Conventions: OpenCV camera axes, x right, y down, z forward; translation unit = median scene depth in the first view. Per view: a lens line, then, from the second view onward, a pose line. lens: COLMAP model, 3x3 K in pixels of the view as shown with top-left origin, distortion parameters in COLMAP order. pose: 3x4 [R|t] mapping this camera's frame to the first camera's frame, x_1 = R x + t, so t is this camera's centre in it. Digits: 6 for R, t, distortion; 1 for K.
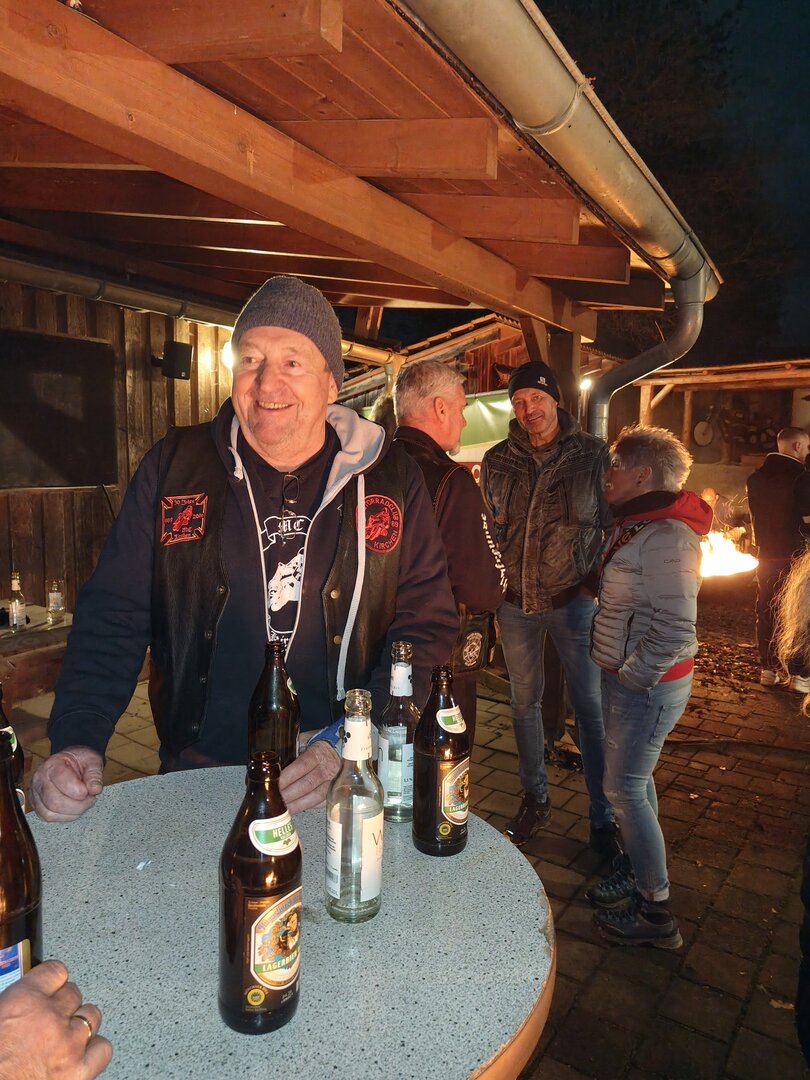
lens RADIAL K [[760.6, 0, 413.0], [0, 760.6, 545.7], [0, 0, 1]] dist [0.013147, -0.022838]
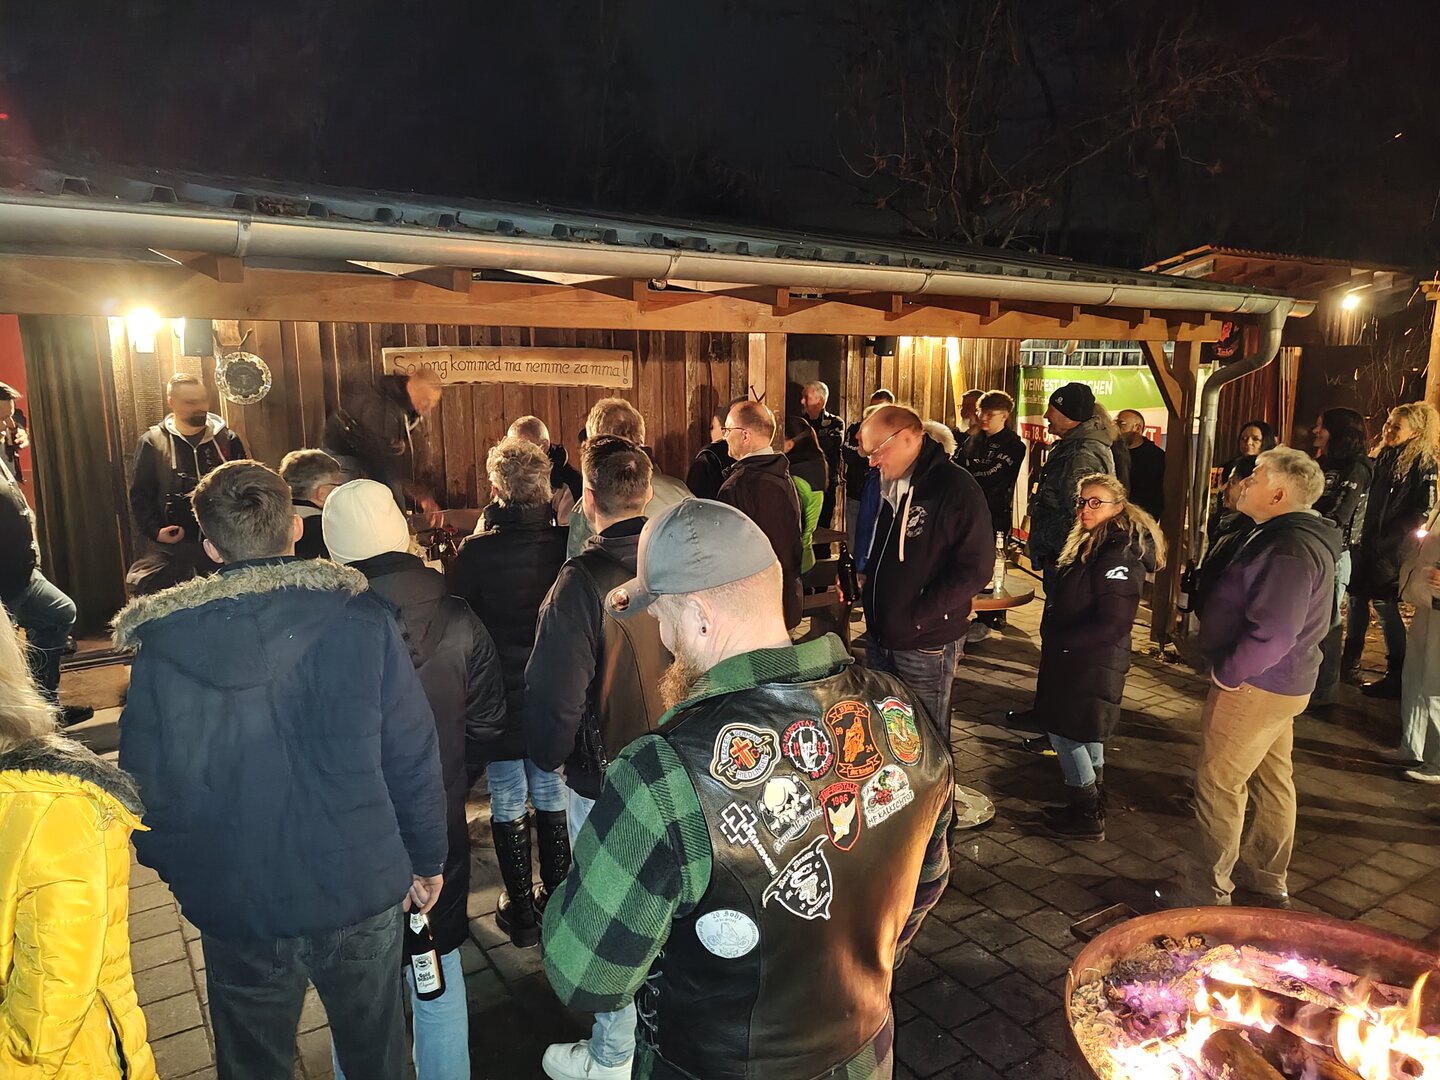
lens RADIAL K [[1014.1, 0, 721.0], [0, 1014.1, 541.8], [0, 0, 1]] dist [0.013147, -0.022838]
pose [[0.914322, 0.069585, -0.398966, 0.164616], [-0.041530, 0.996045, 0.078548, -0.033047], [0.402854, -0.055249, 0.913595, -0.794390]]
